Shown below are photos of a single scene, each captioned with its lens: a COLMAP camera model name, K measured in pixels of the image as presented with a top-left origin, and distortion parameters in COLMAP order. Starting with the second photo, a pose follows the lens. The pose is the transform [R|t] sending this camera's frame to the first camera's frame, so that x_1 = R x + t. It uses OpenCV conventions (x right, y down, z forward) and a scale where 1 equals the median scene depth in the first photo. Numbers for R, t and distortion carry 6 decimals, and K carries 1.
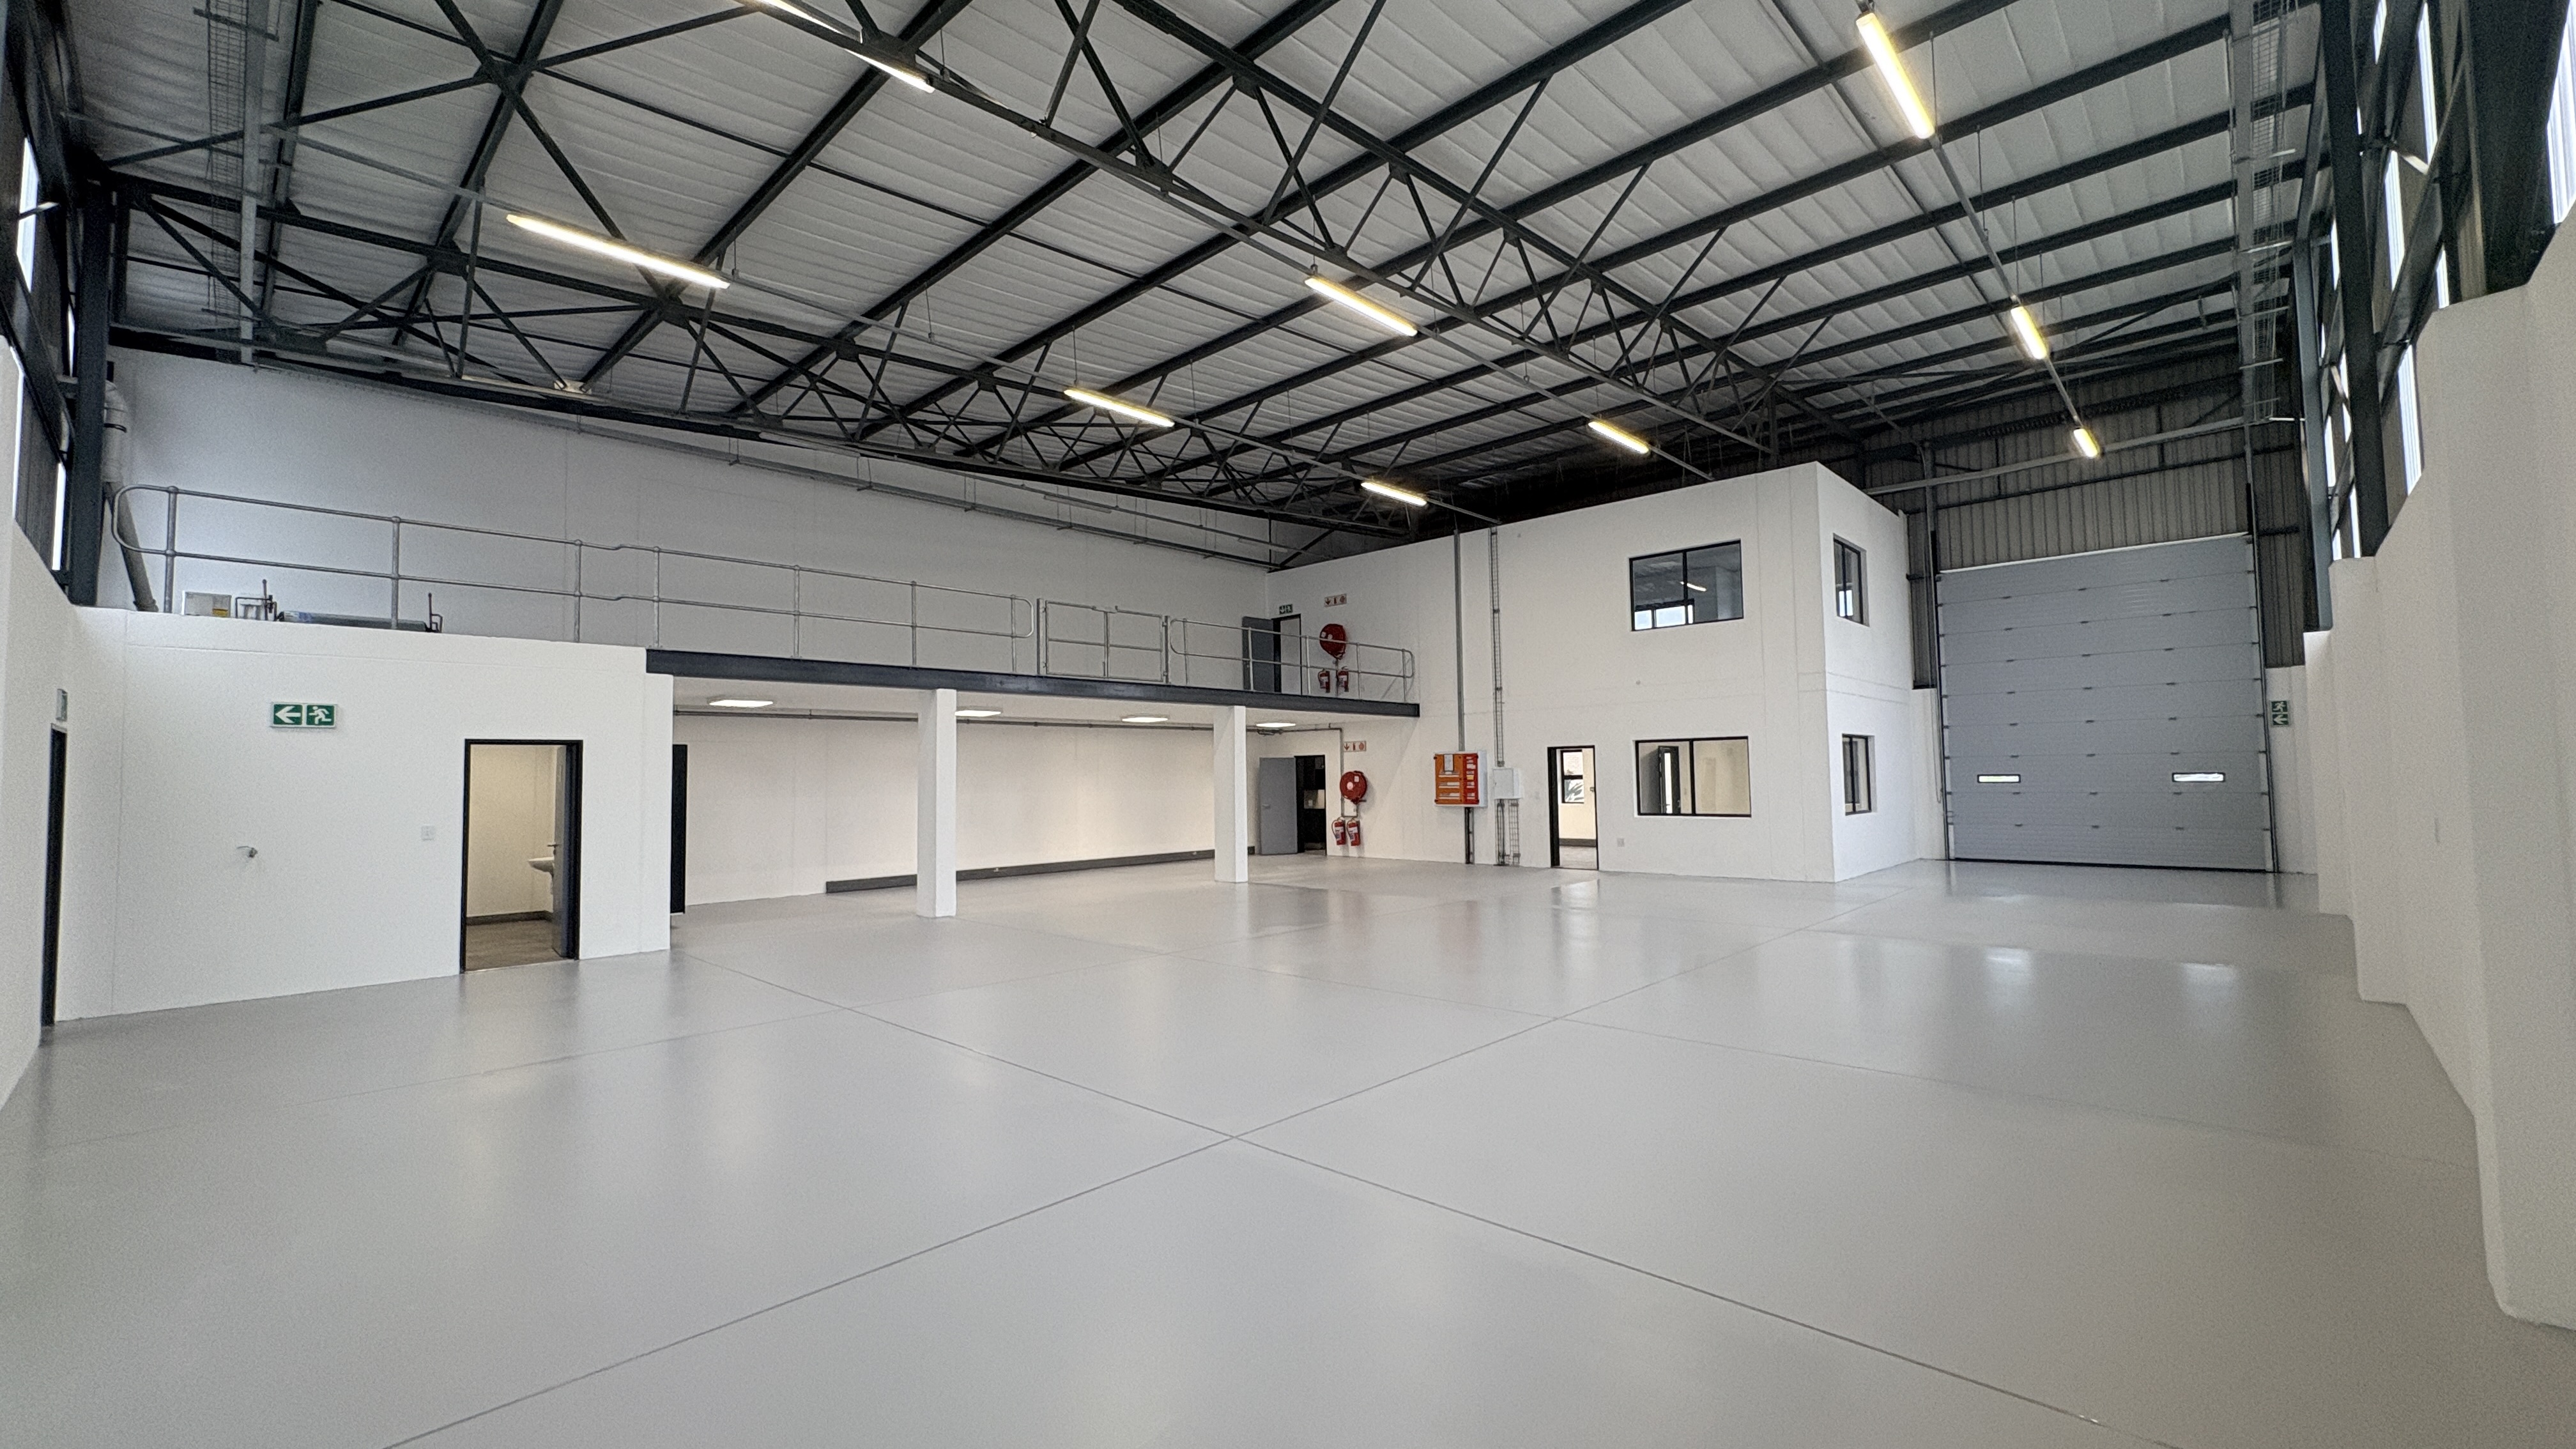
lens RADIAL K [[1034.5, 0, 1292.9], [0, 1034.5, 722.1], [0, 0, 1]] dist [0.006641, -0.001218]
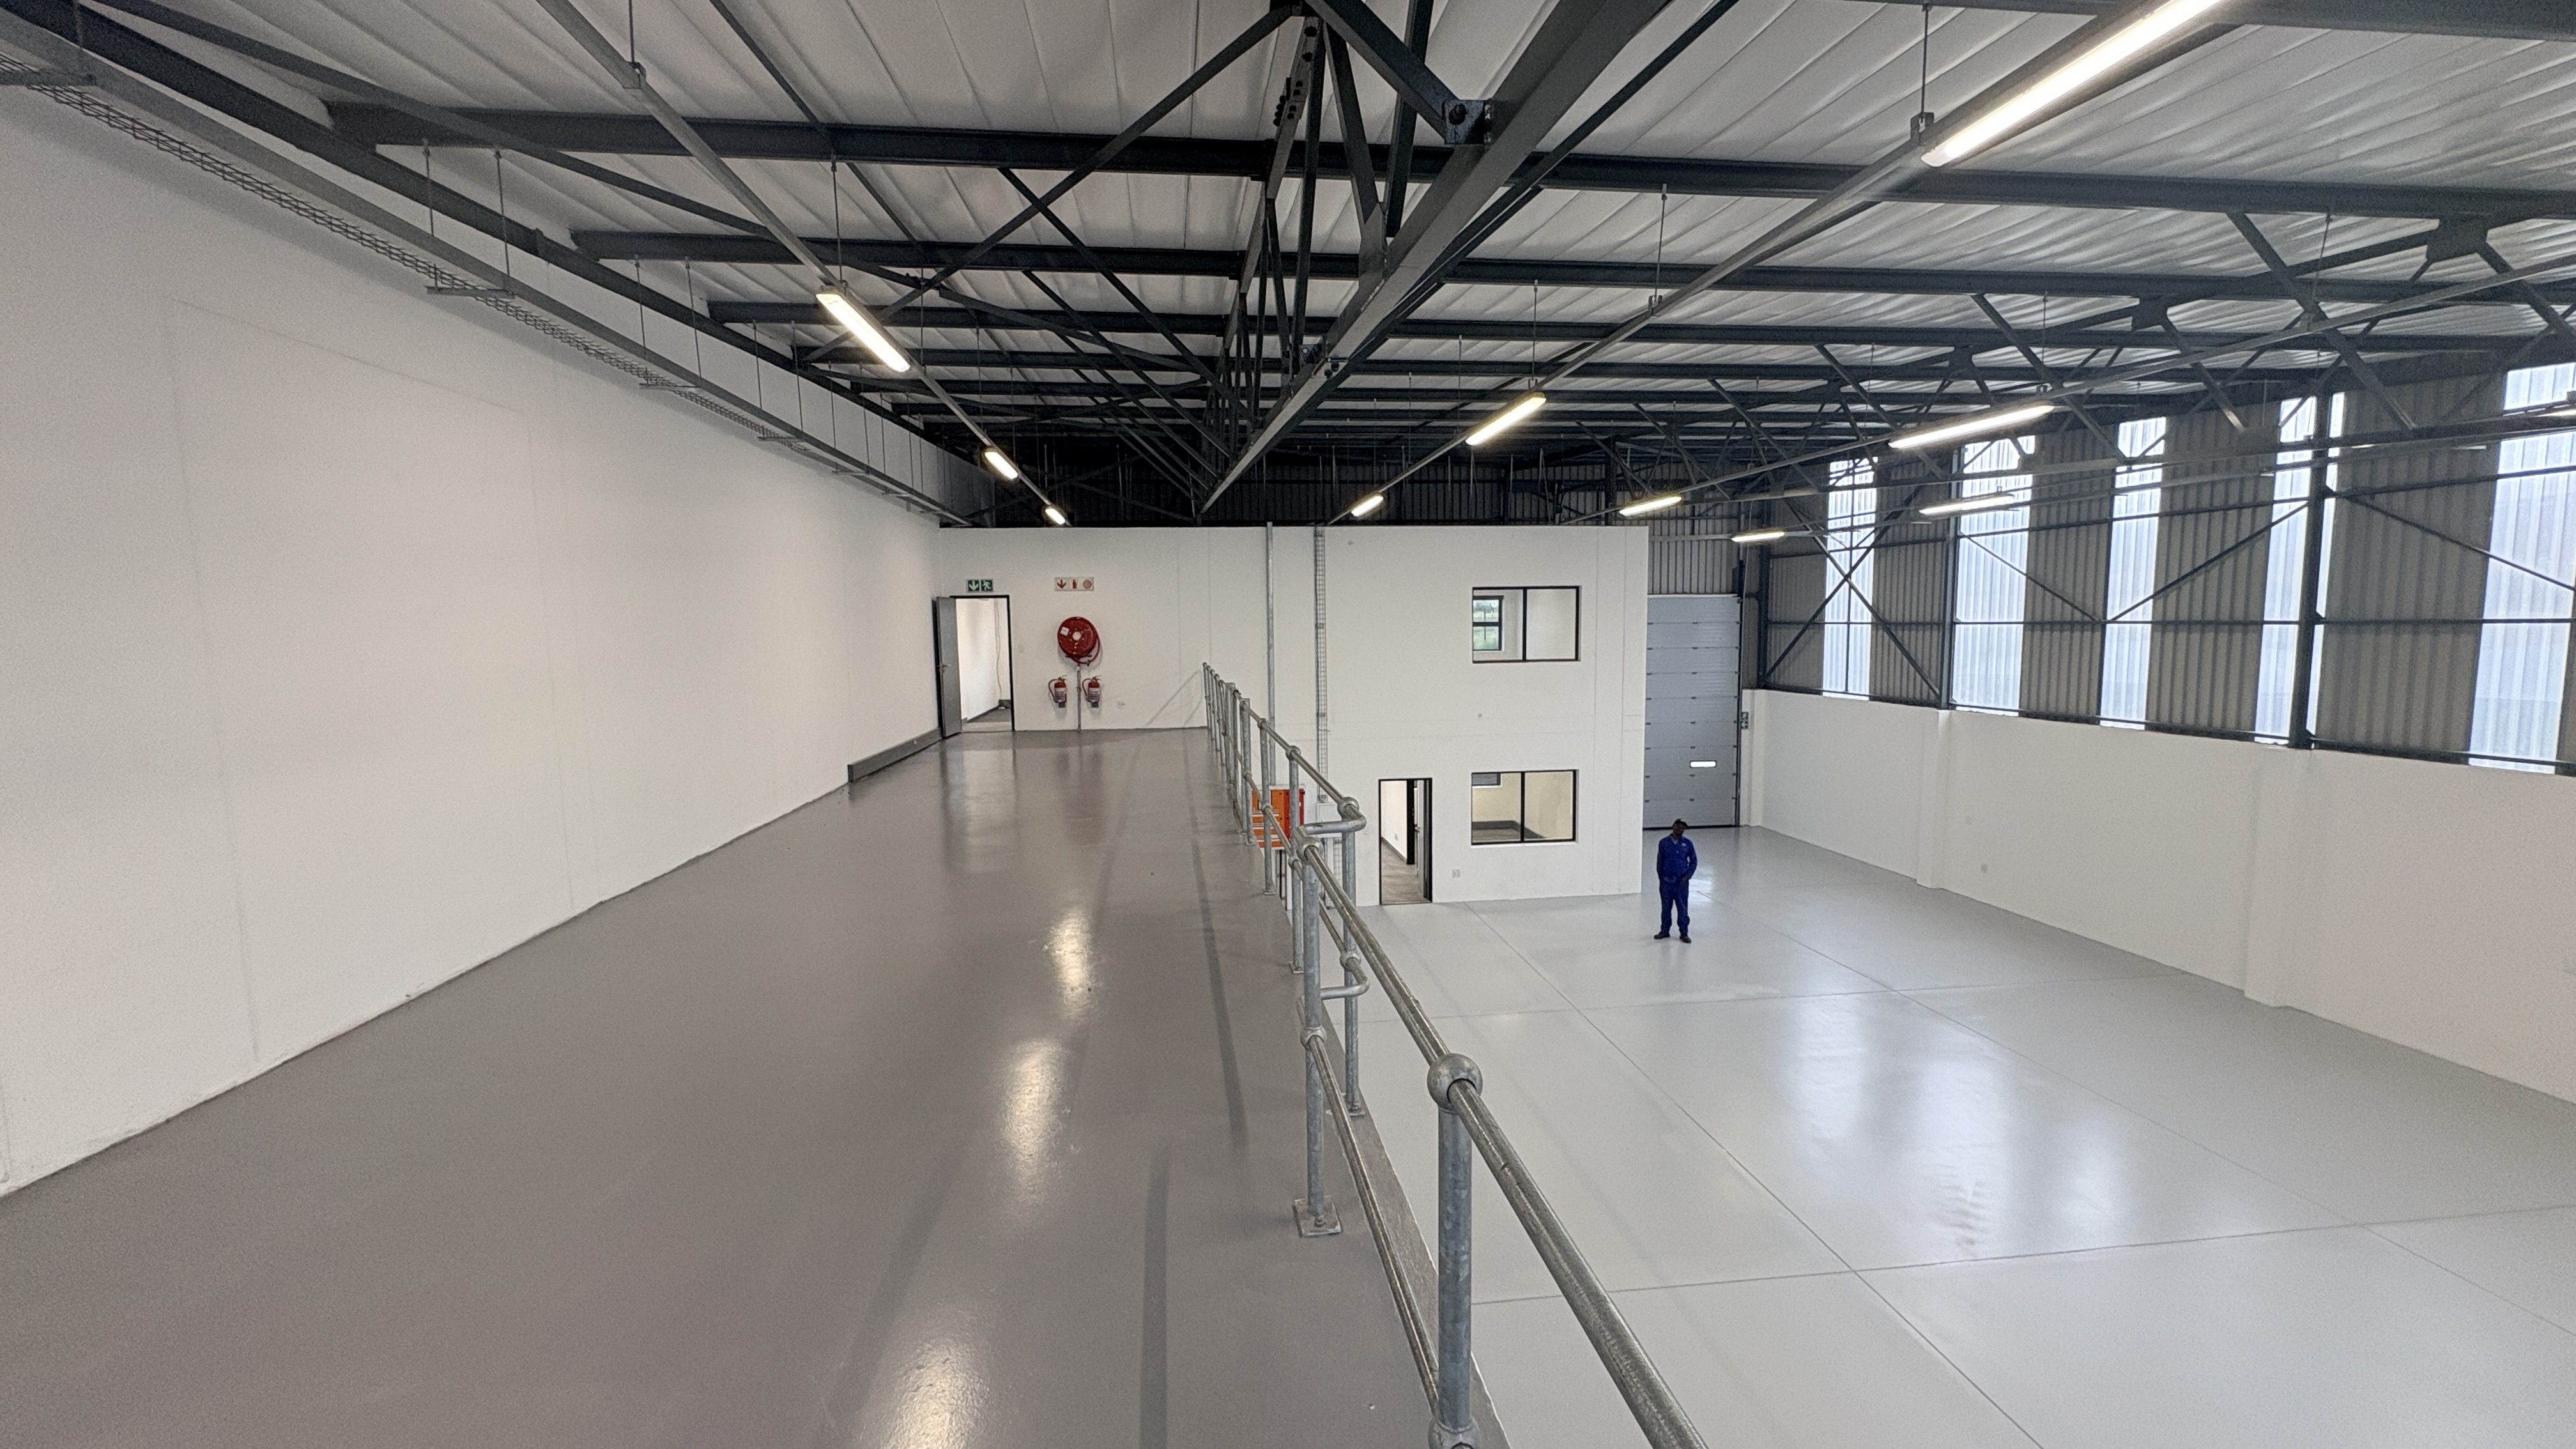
lens RADIAL K [[1034.5, 0, 1276.5], [0, 1034.5, 734.4], [0, 0, 1]] dist [0.006641, -0.001218]
pose [[0.639940, -0.077508, 0.764506, -0.503469], [-0.035175, 0.990902, 0.129904, -0.129383], [-0.767619, -0.110023, 0.631392, 0.472339]]
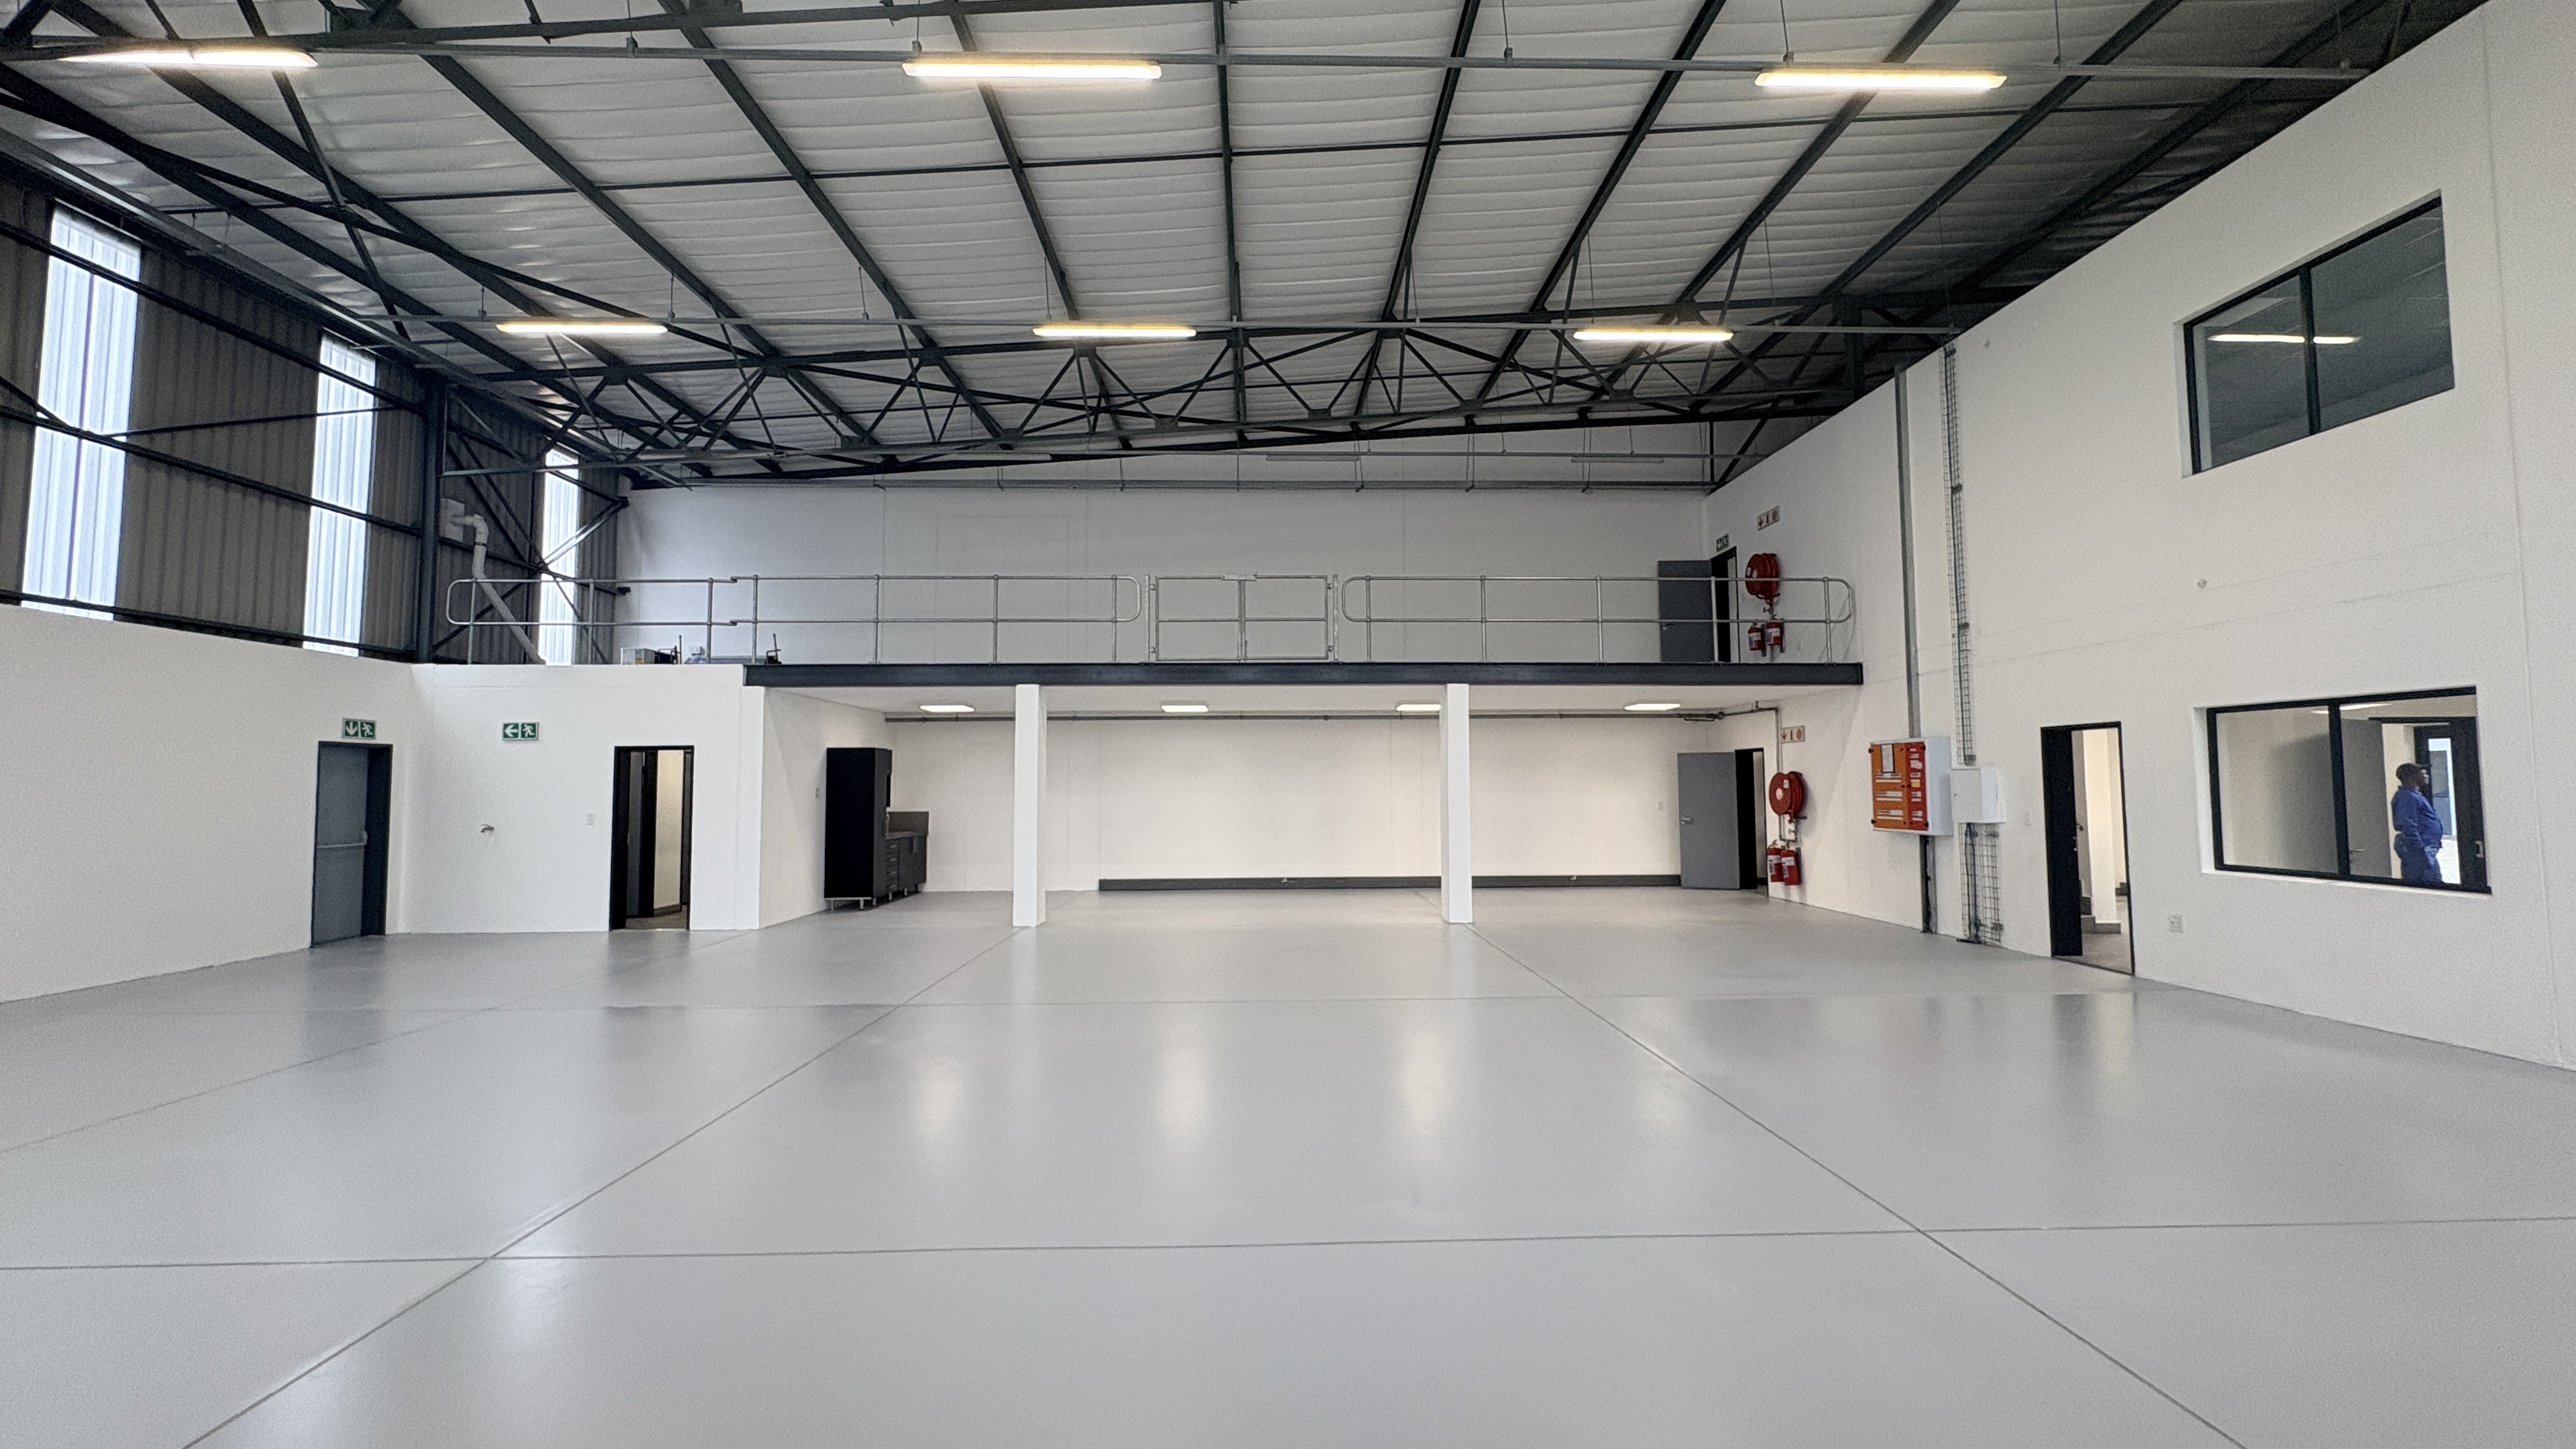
lens RADIAL K [[1034.5, 0, 1287.4], [0, 1034.5, 722.0], [0, 0, 1]] dist [0.006641, -0.001218]
pose [[0.702468, -0.031049, -0.711038, 0.340745], [0.032900, 0.999397, -0.011138, 0.013880], [0.710954, -0.015569, 0.703066, 0.342868]]
